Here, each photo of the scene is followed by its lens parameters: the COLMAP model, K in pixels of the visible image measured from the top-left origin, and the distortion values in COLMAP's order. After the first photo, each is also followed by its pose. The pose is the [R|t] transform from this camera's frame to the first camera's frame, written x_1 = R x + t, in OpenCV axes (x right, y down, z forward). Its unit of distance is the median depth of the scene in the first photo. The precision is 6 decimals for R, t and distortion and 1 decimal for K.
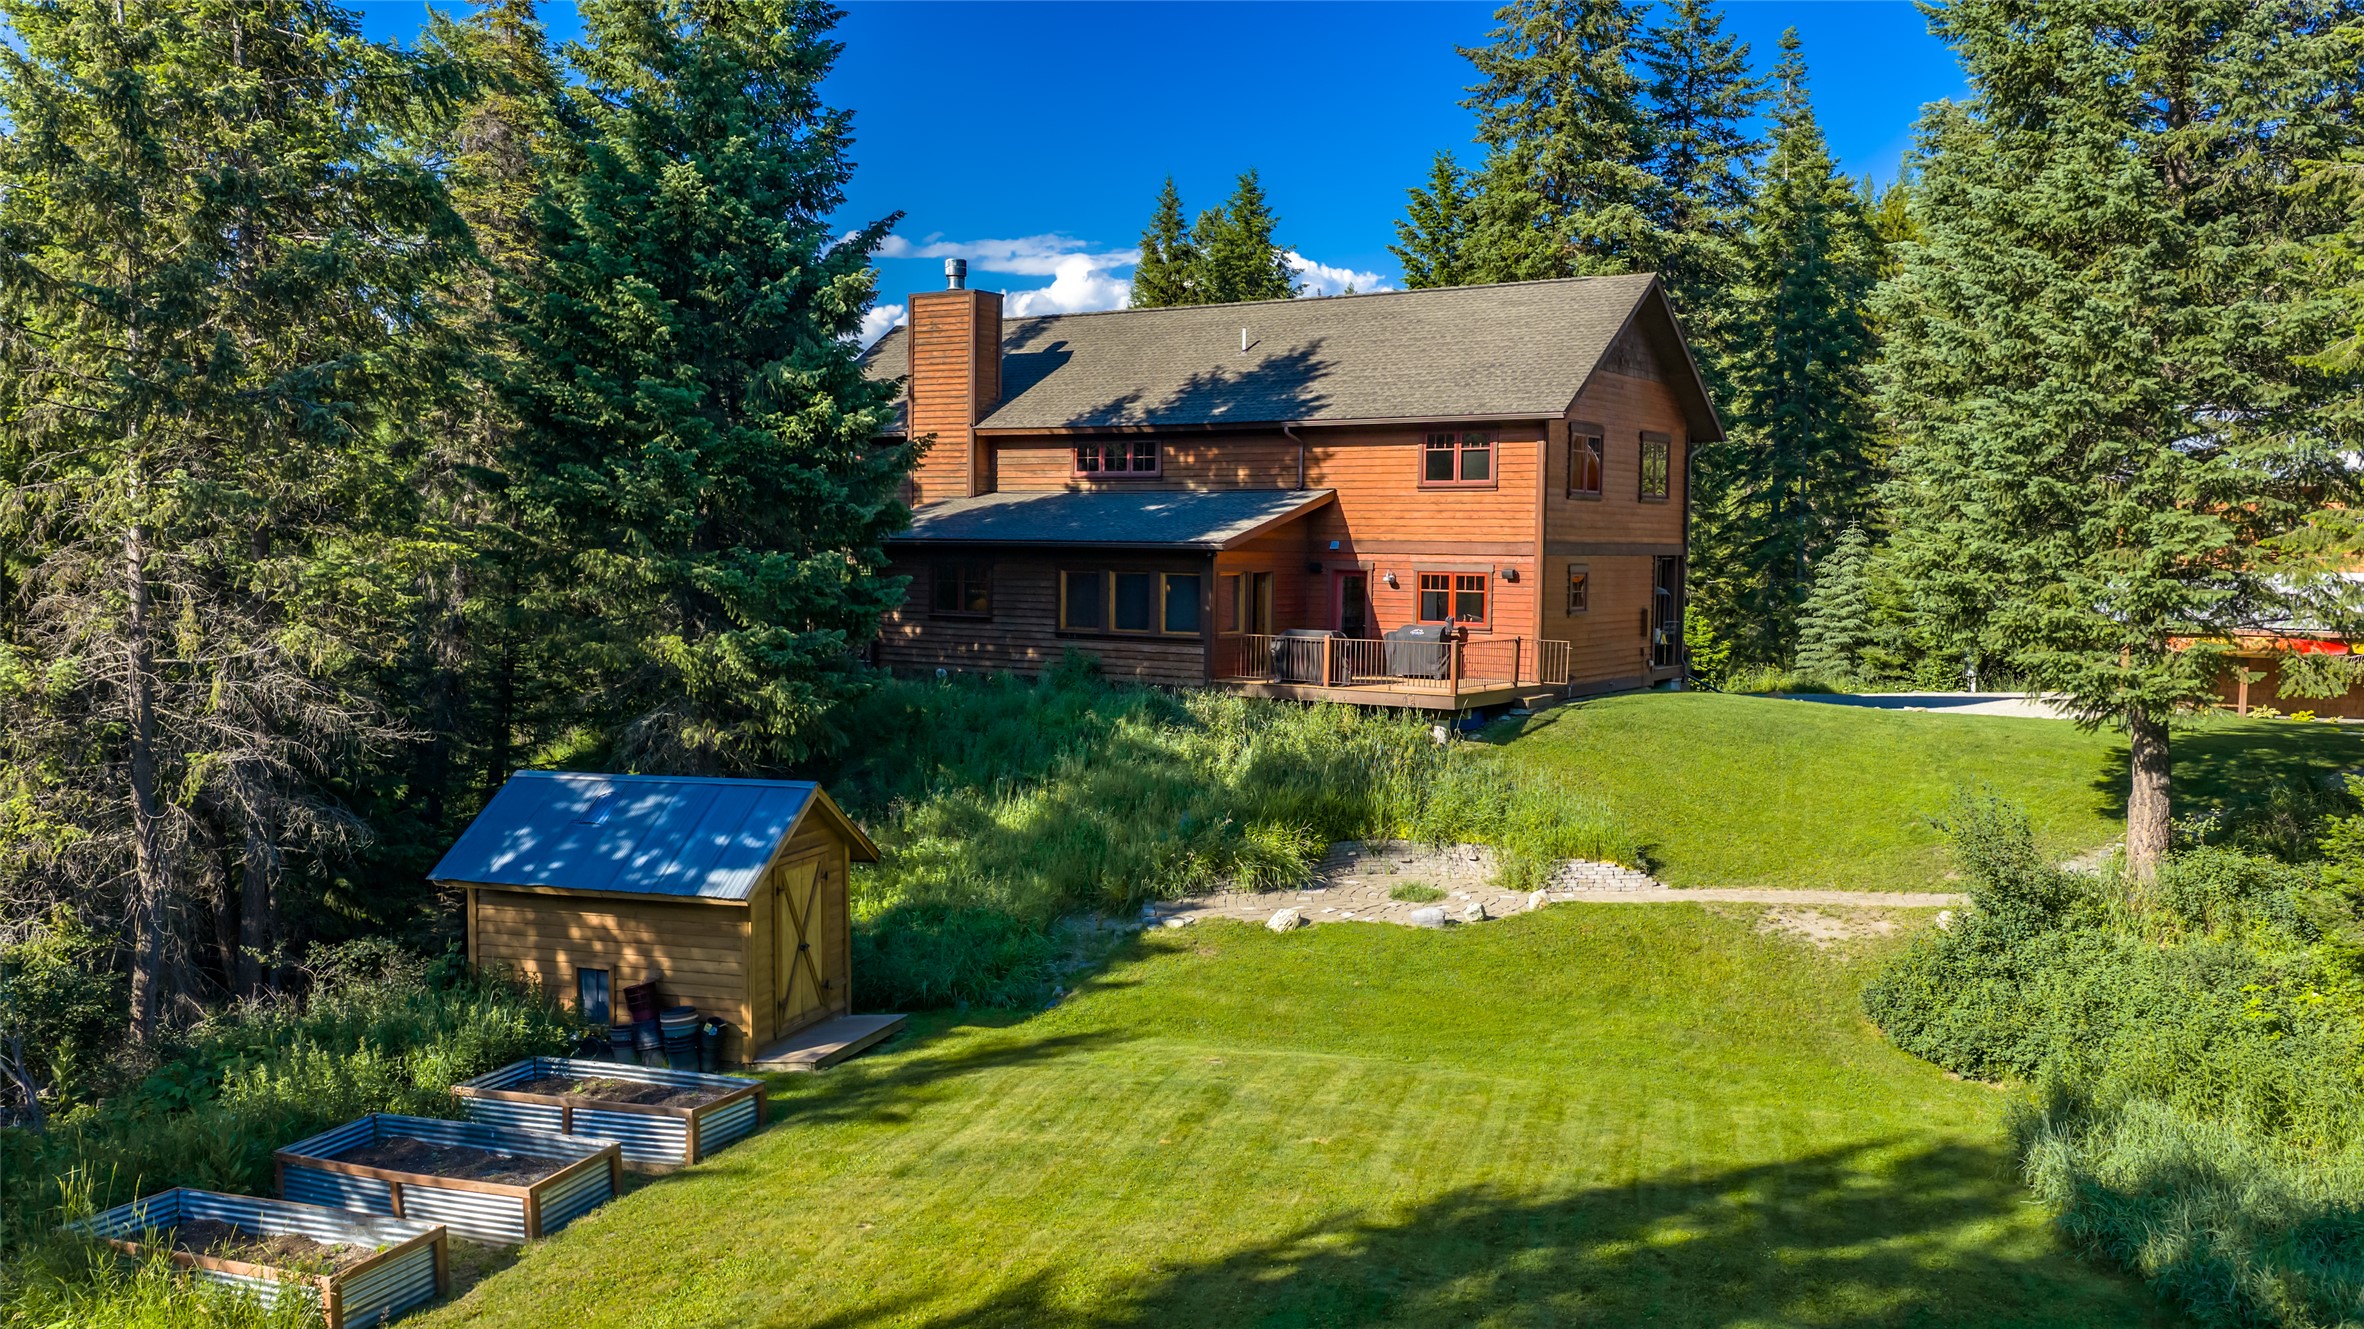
lens RADIAL K [[1895.5, 0, 1179.2], [0, 1895.5, 669.0], [0, 0, 1]] dist [0.080957, -0.300263]
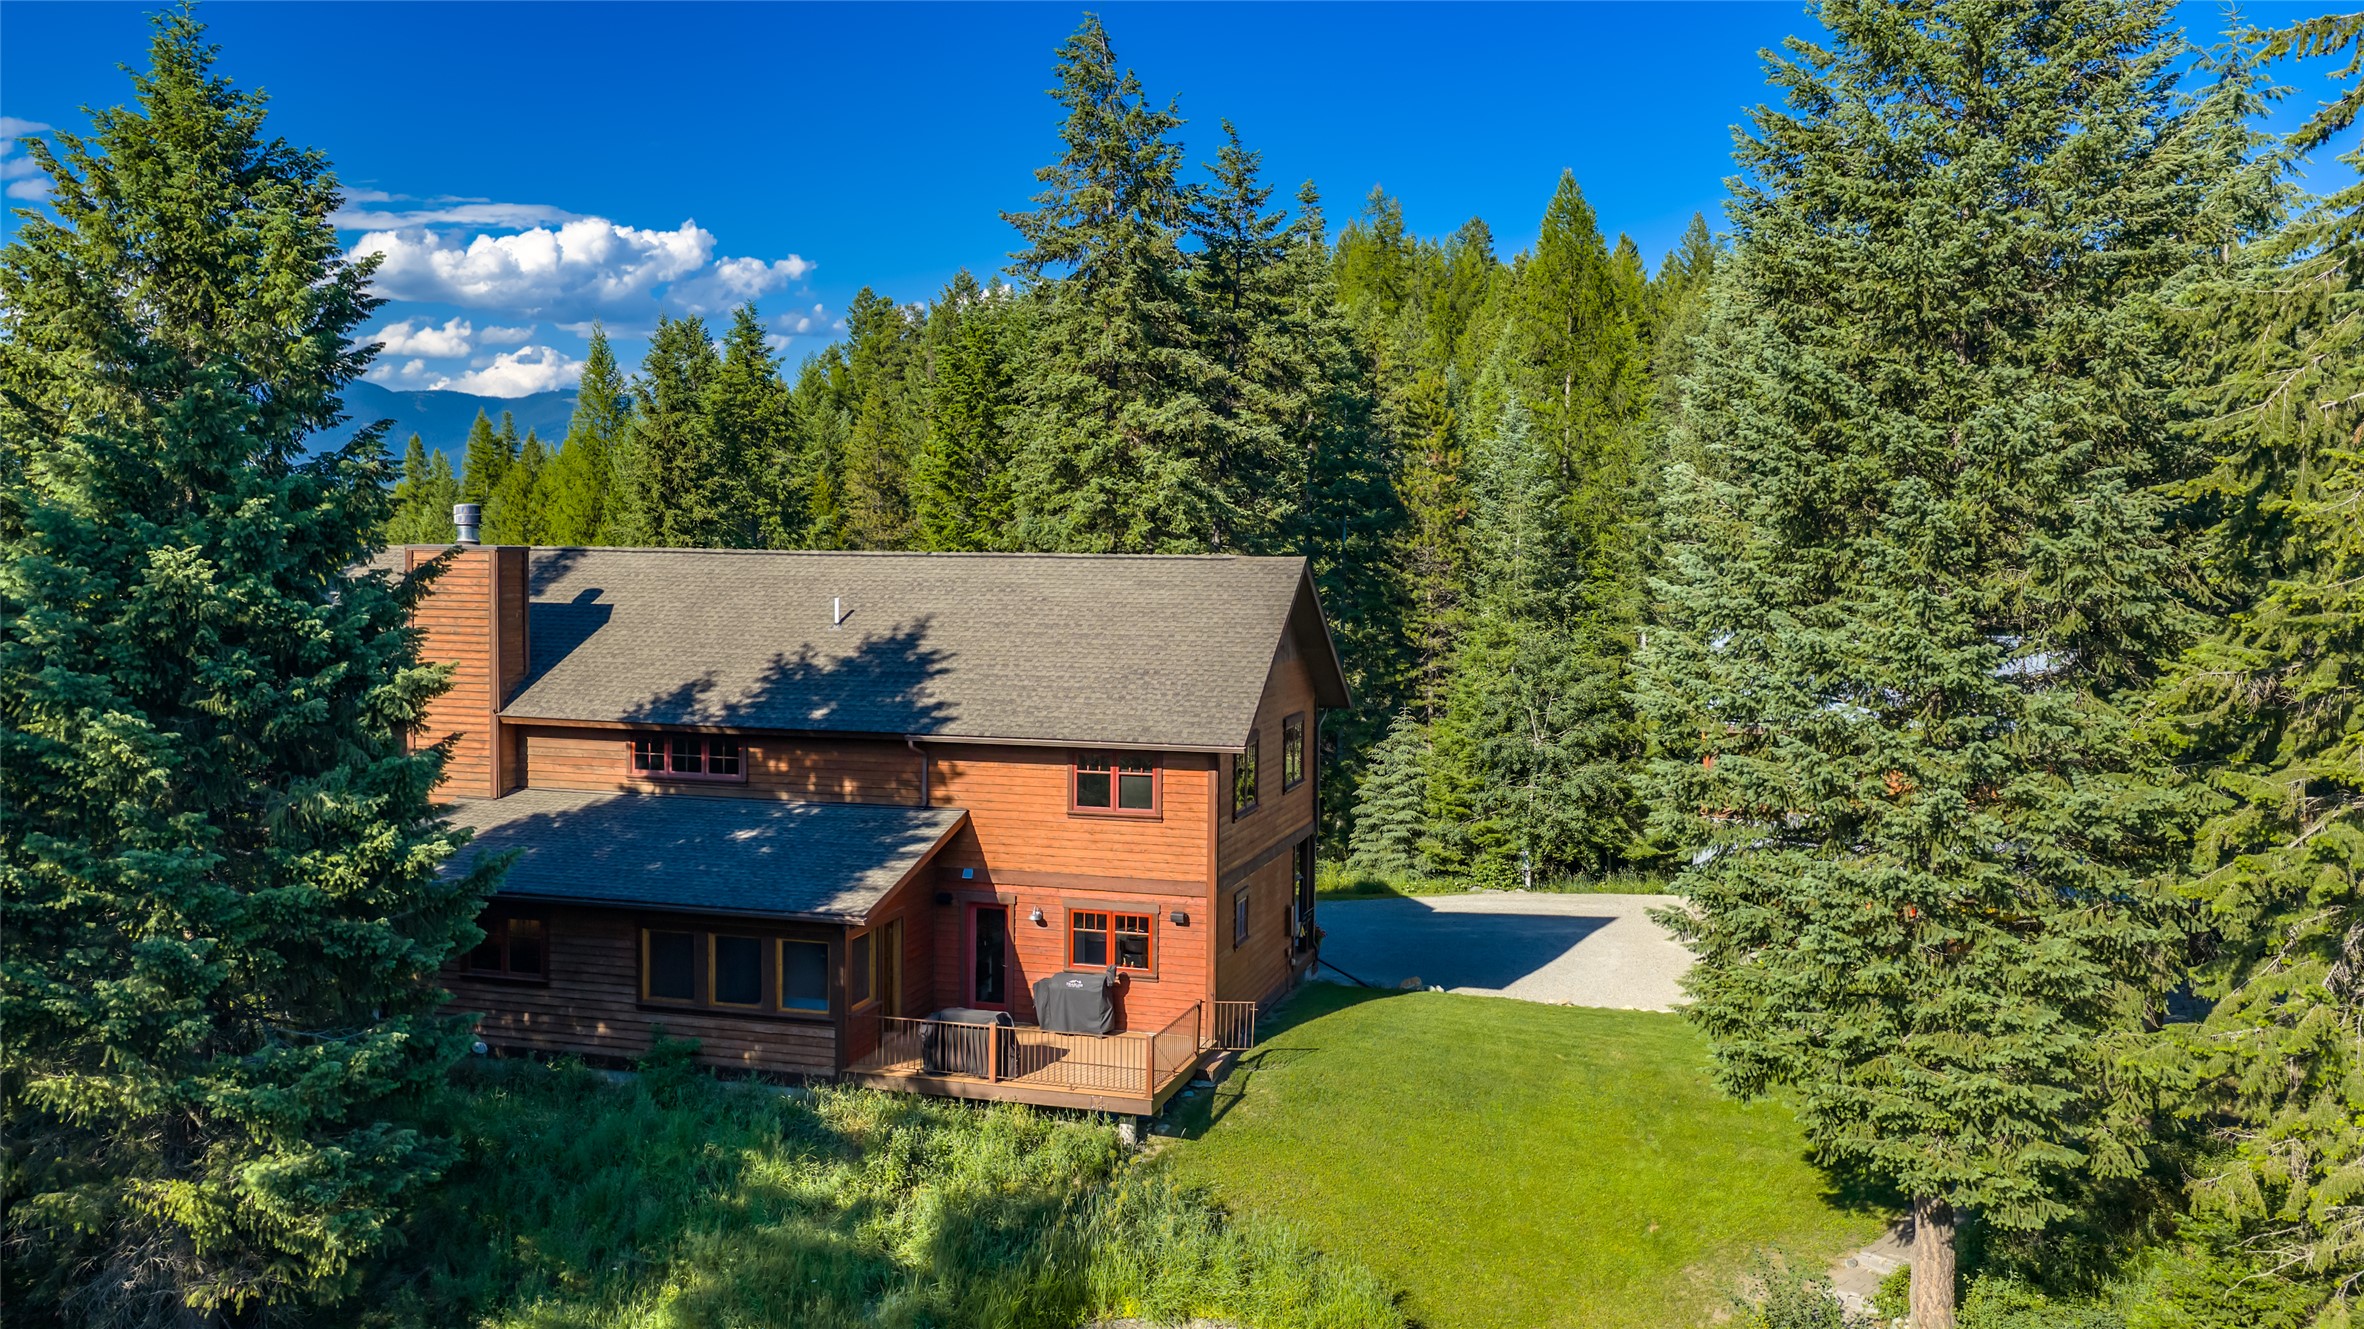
lens RADIAL K [[1957.4, 0, 1185.7], [0, 1957.4, 669.1], [0, 0, 1]] dist [0.044328, -0.070737]
pose [[0.953515, -0.021151, 0.300603, -0.090261], [0.024662, 0.999665, -0.007891, -0.150283], [-0.300336, 0.014938, 0.953717, 0.119897]]
